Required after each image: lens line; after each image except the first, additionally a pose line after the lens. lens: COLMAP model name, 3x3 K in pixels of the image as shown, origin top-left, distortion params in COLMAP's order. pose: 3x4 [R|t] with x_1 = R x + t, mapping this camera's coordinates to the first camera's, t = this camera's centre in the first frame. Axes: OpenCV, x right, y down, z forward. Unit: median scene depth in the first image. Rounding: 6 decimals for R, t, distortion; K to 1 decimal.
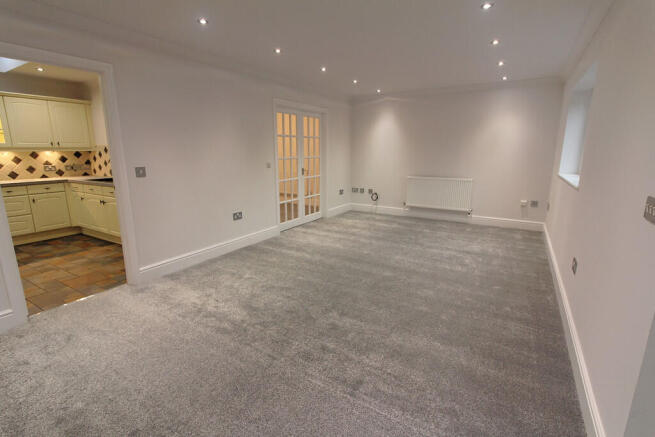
lens RADIAL K [[317.3, 0, 325.1], [0, 317.3, 218.6], [0, 0, 1]] dist [-0.001955, 0.000205]
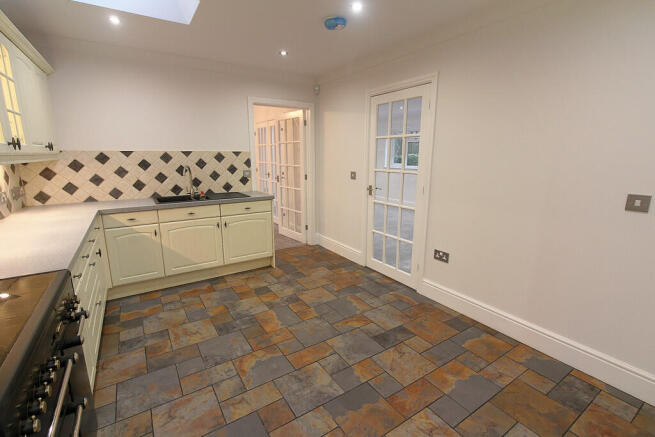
lens RADIAL K [[301.1, 0, 325.0], [0, 301.1, 214.0], [0, 0, 1]] dist [-0.000162, -0.002359]
pose [[0.424065, -0.172902, 0.888973, -1.096659], [0.188889, 0.976904, 0.099899, -0.091195], [-0.885714, 0.125553, 0.446930, 0.387838]]
